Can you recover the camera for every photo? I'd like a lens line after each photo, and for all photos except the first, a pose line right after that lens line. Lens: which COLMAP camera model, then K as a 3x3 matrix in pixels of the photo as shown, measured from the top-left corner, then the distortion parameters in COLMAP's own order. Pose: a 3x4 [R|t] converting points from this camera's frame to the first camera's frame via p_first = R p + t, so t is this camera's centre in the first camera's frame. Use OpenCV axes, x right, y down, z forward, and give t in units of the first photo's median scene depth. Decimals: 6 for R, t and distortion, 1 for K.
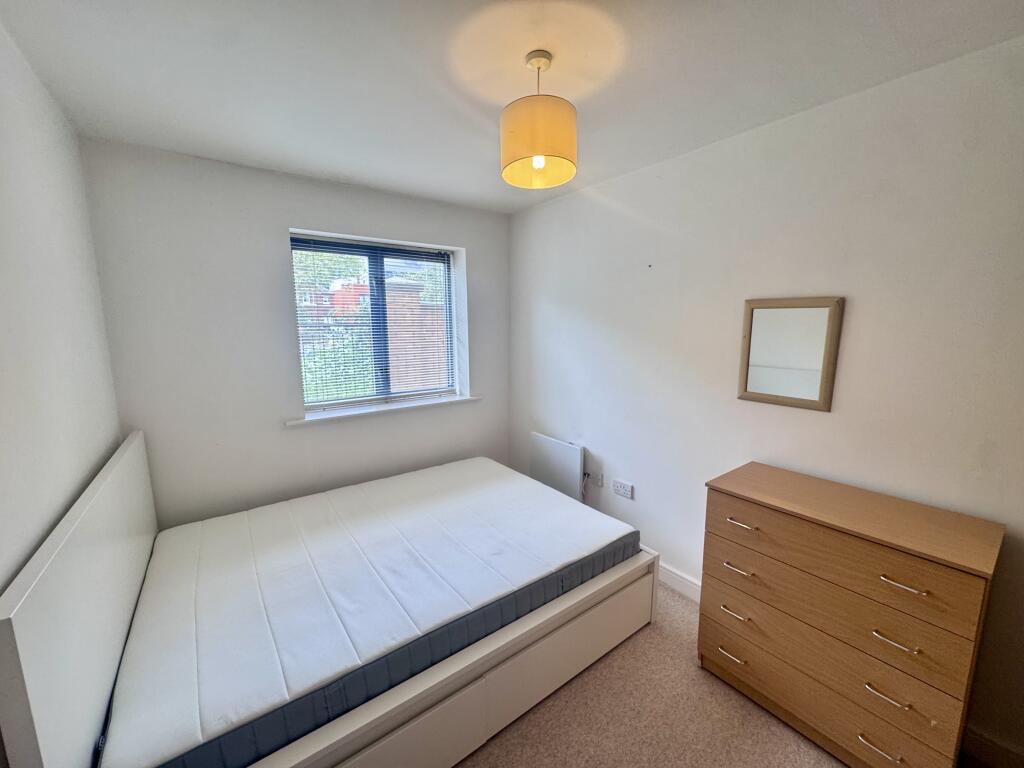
lens RADIAL K [[411.4, 0, 509.6], [0, 411.4, 386.8], [0, 0, 1]] dist [0.003582, 0.000068]
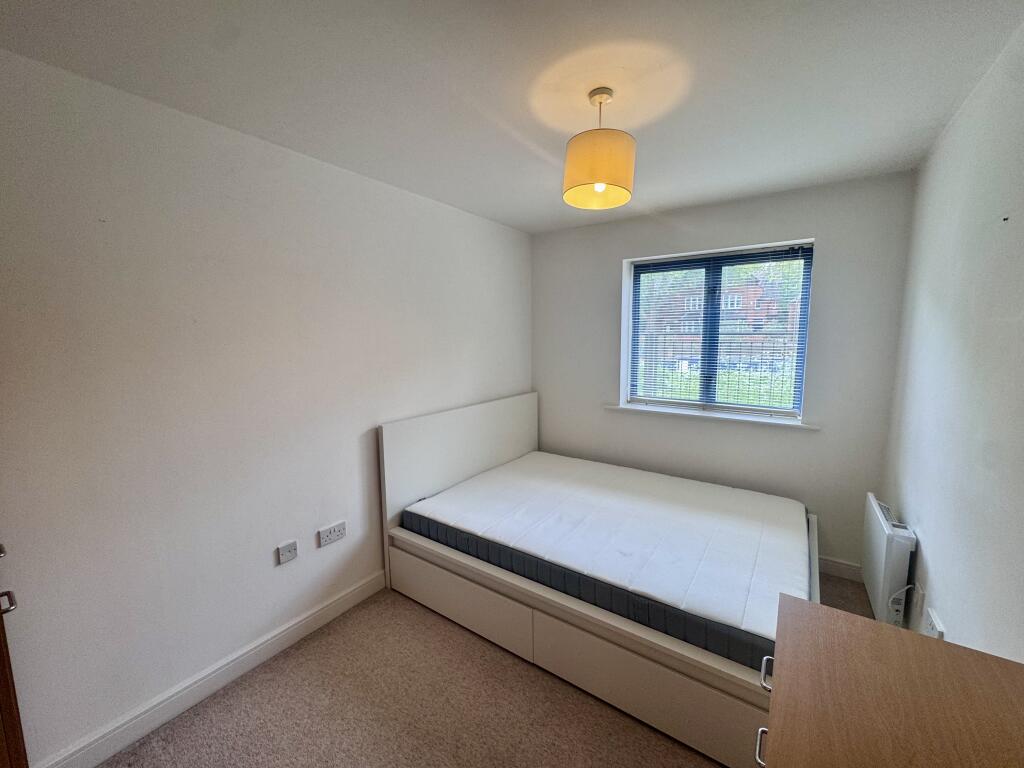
lens RADIAL K [[411.4, 0, 510.3], [0, 411.4, 382.3], [0, 0, 1]] dist [0.003582, 0.000068]
pose [[0.310390, 0.117324, -0.943341, 0.514775], [-0.143421, 0.986775, 0.075536, -0.037258], [0.939728, 0.111849, 0.323112, 0.219968]]
